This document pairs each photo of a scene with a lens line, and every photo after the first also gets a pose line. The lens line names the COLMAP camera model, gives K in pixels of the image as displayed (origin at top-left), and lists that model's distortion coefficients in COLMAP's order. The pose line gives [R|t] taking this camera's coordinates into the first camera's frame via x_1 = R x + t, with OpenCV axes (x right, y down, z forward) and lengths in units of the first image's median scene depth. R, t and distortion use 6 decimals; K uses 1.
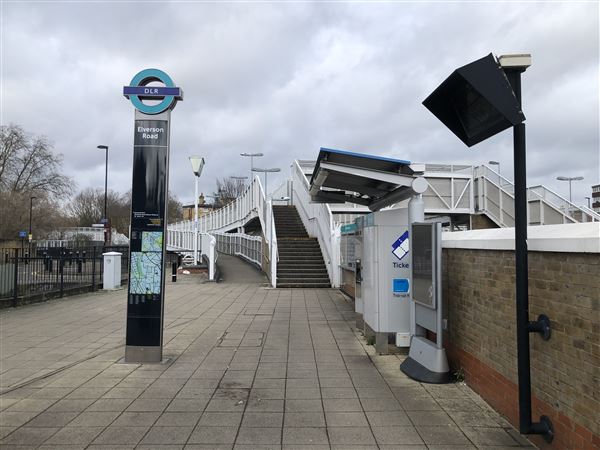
lens RADIAL K [[473.0, 0, 302.1], [0, 473.0, 220.9], [0, 0, 1]] dist [-0.003142, -0.018461]
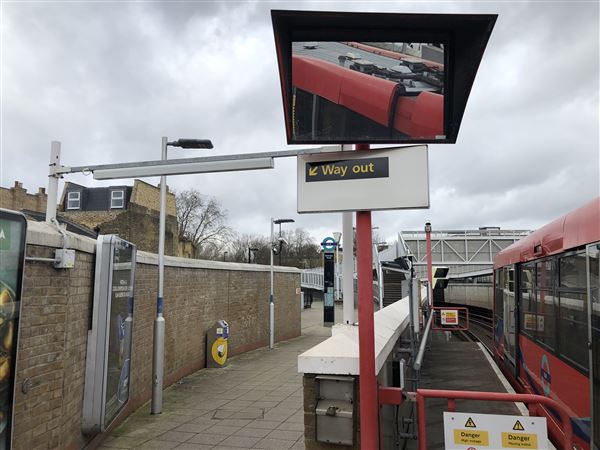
lens RADIAL K [[473.0, 0, 299.3], [0, 473.0, 220.9], [0, 0, 1]] dist [-0.003142, -0.018461]
pose [[0.958387, -0.035504, -0.283255, 0.088371], [0.013304, 0.996713, -0.079918, -0.037188], [0.285161, 0.072824, 0.955709, -0.467892]]
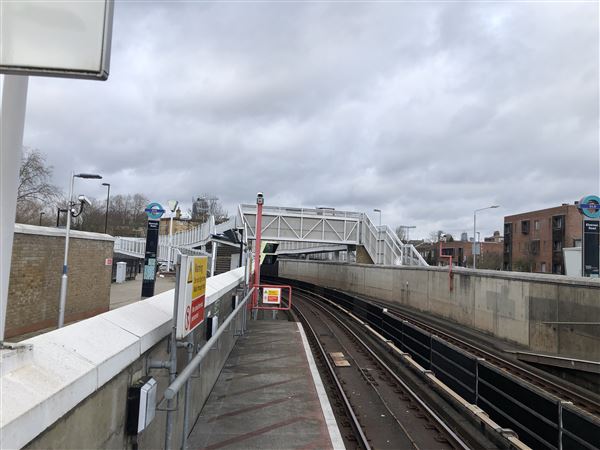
lens RADIAL K [[473.0, 0, 296.4], [0, 473.0, 224.8], [0, 0, 1]] dist [-0.003142, -0.018461]
pose [[0.998307, 0.046543, 0.034896, 0.098371], [-0.045905, 0.998768, -0.018855, -0.036217], [-0.035730, 0.017221, 0.999213, -0.416897]]
